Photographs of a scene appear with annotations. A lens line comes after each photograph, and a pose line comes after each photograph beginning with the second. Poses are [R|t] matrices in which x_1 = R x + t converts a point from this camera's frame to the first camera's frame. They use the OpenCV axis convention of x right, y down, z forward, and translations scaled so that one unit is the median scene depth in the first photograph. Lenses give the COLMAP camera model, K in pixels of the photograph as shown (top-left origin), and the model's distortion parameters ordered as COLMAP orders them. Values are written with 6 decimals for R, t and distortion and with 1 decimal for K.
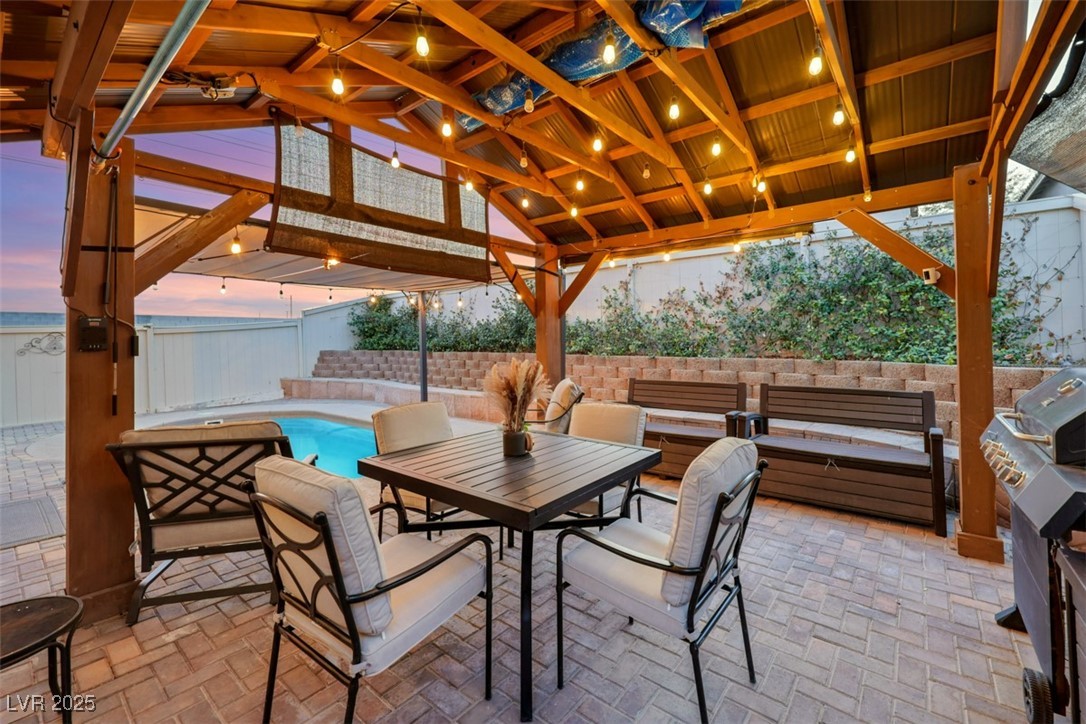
lens RADIAL K [[452.5, 0, 552.3], [0, 452.5, 333.7], [0, 0, 1]] dist [0.002128, 0.000701]
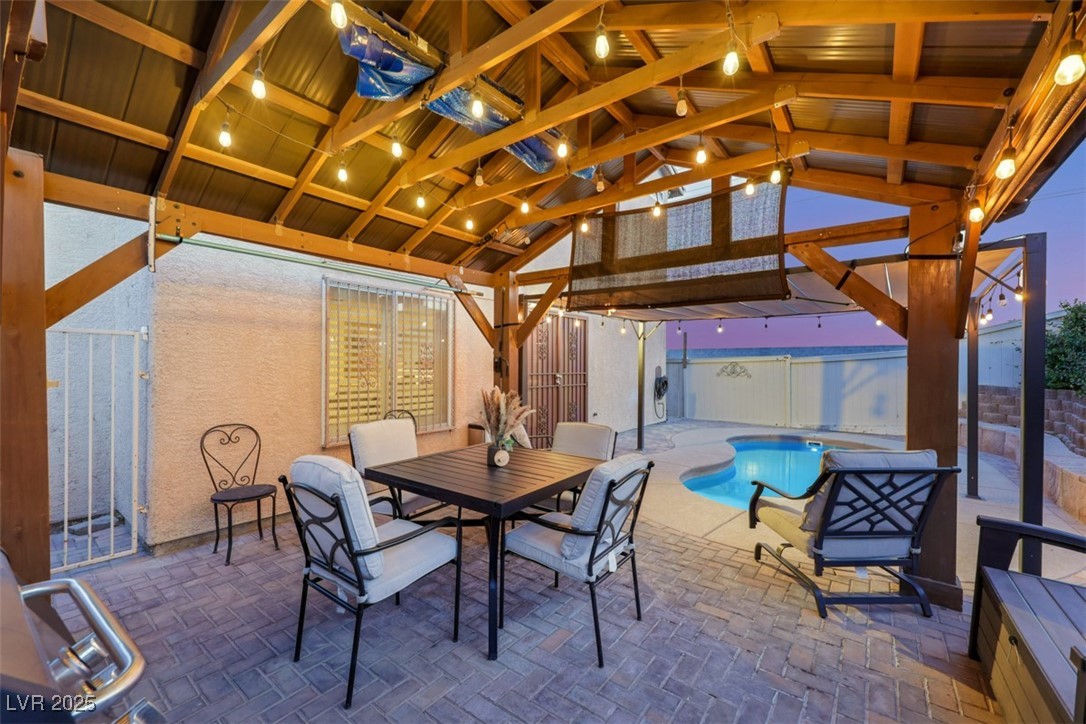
lens RADIAL K [[442.3, 0, 542.3], [0, 442.3, 364.3], [0, 0, 1]] dist [0.000656, -0.000031]
pose [[0.027564, 0.006189, -0.999601, 0.263459], [-0.001072, 0.999980, 0.006162, -0.002714], [0.999619, 0.000902, 0.027570, 0.257286]]
